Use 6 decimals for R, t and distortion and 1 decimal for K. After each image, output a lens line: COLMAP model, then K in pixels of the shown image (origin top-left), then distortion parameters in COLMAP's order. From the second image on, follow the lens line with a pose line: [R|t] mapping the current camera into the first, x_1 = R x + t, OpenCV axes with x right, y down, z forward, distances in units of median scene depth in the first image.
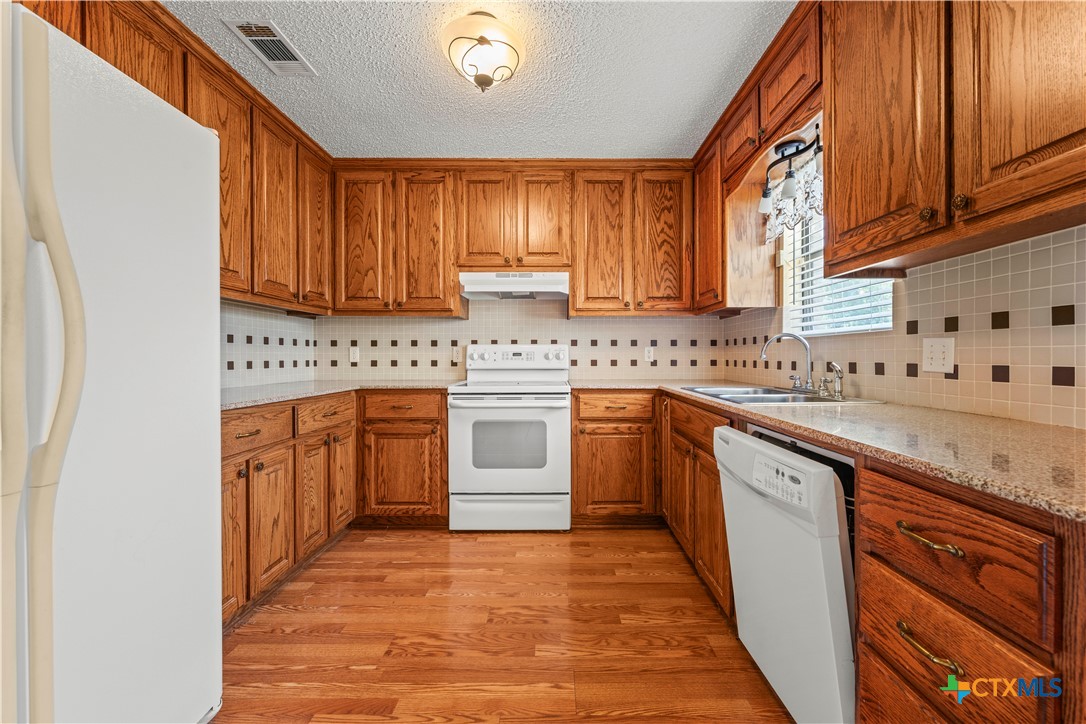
lens RADIAL K [[430.4, 0, 554.7], [0, 430.4, 359.7], [0, 0, 1]] dist [-0.001657, -0.000005]
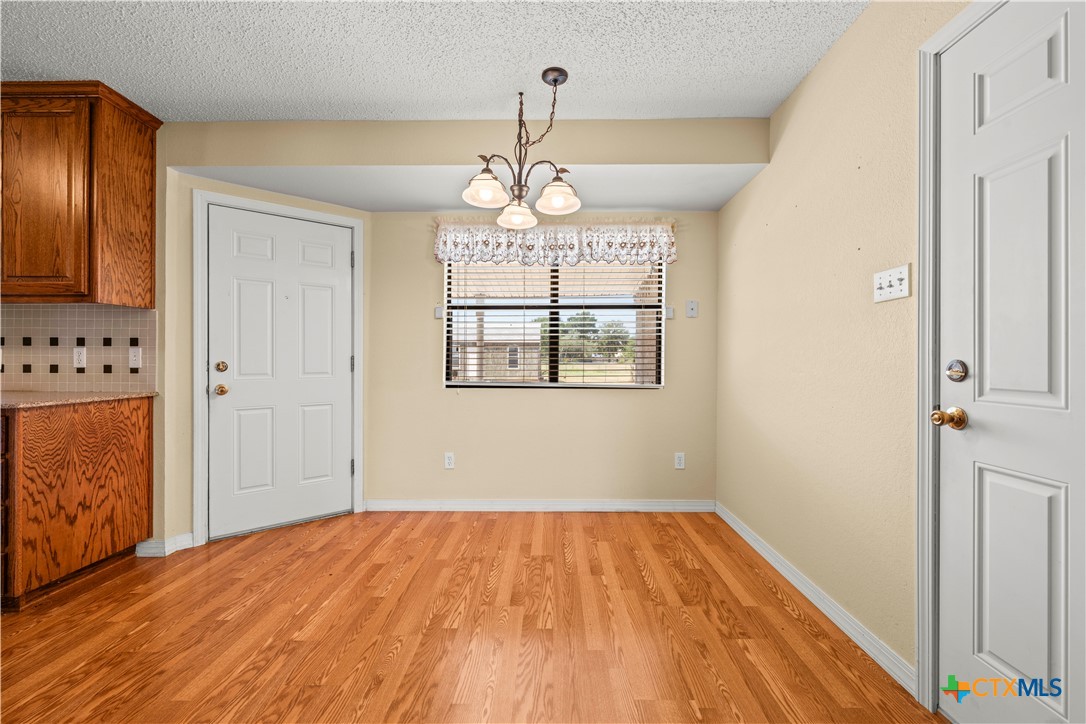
lens RADIAL K [[430.4, 0, 548.9], [0, 430.4, 356.8], [0, 0, 1]] dist [-0.001657, -0.000005]
pose [[0.009066, 0.012021, 0.999887, -0.418400], [0.003235, 0.999922, -0.012051, 0.004397], [-0.999954, 0.003344, 0.009027, -0.648977]]
